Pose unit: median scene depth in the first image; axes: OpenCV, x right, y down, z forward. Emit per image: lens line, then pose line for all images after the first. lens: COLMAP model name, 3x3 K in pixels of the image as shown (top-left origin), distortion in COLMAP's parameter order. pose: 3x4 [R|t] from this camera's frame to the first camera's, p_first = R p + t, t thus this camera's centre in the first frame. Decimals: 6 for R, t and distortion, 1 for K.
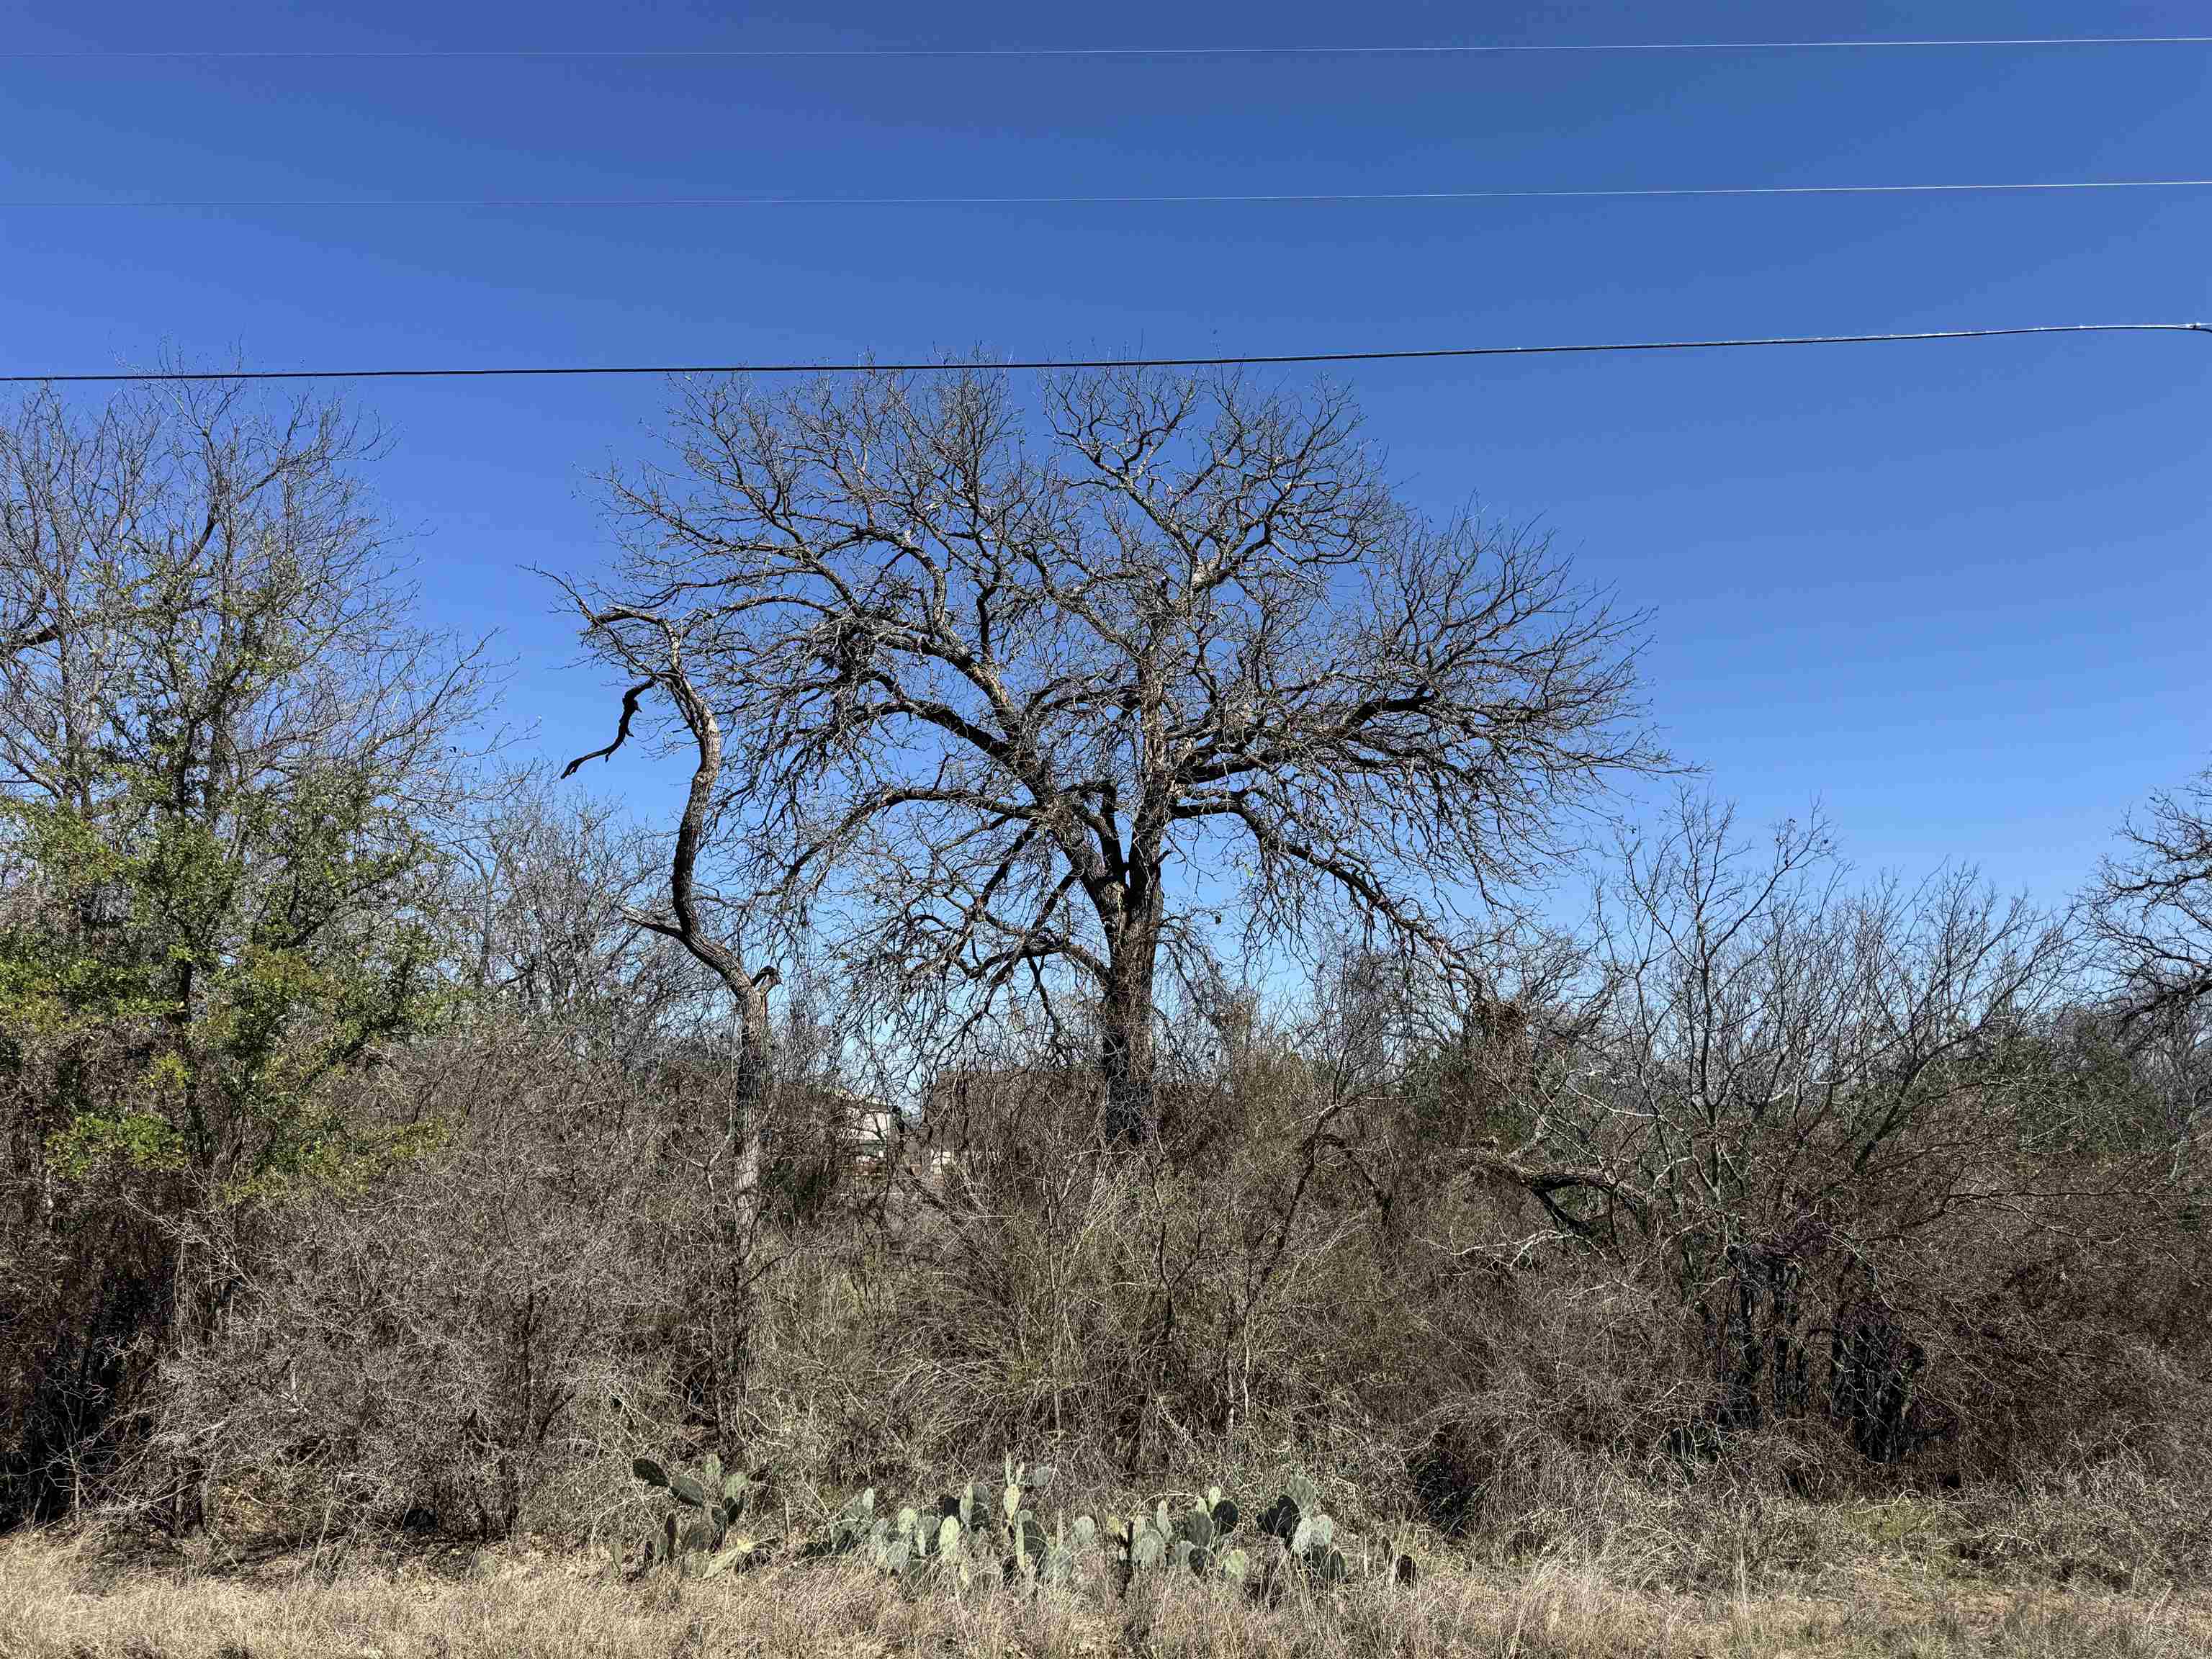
lens RADIAL K [[1584.0, 0, 1106.0], [0, 1584.0, 829.5], [0, 0, 1]] dist [0.086069, -0.000150]
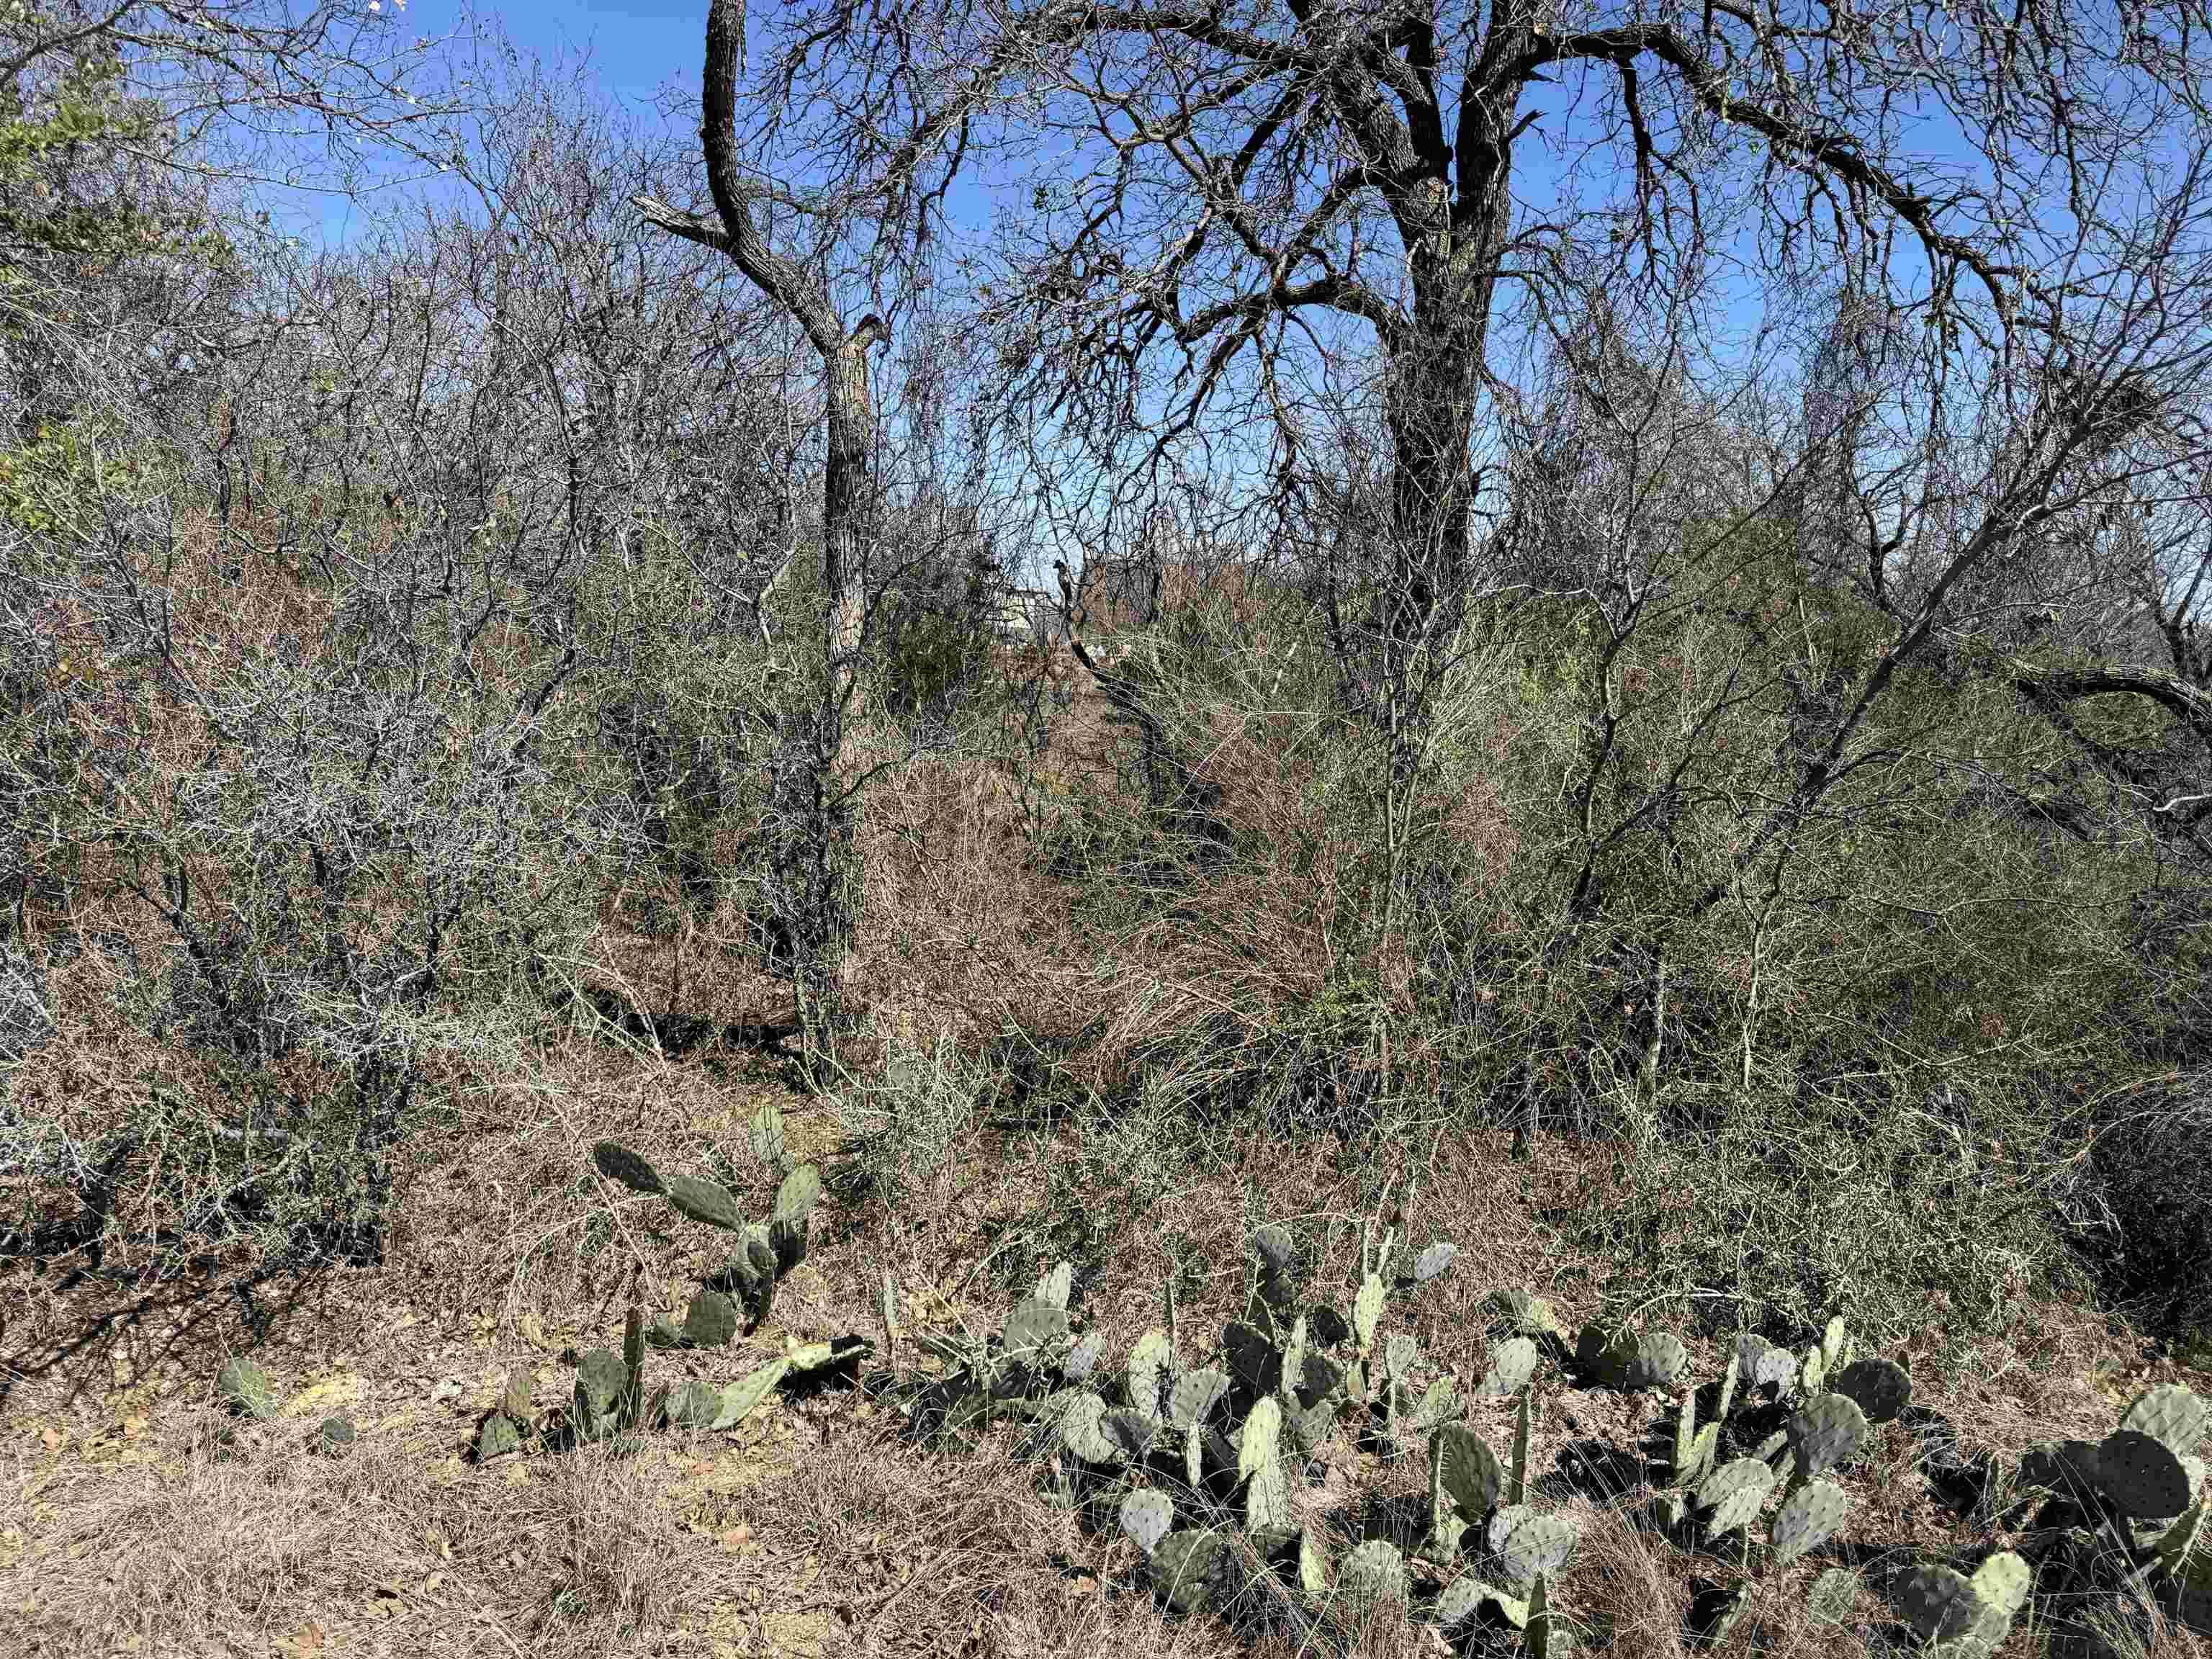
lens RADIAL K [[1479.8, 0, 1106.0], [0, 1479.8, 829.5], [0, 0, 1]] dist [0.115055, -0.254603]
pose [[0.996074, 0.041768, -0.078045, -0.063599], [-0.015123, 0.949010, 0.314882, 0.092936], [0.087218, -0.312465, 0.945917, 0.380600]]
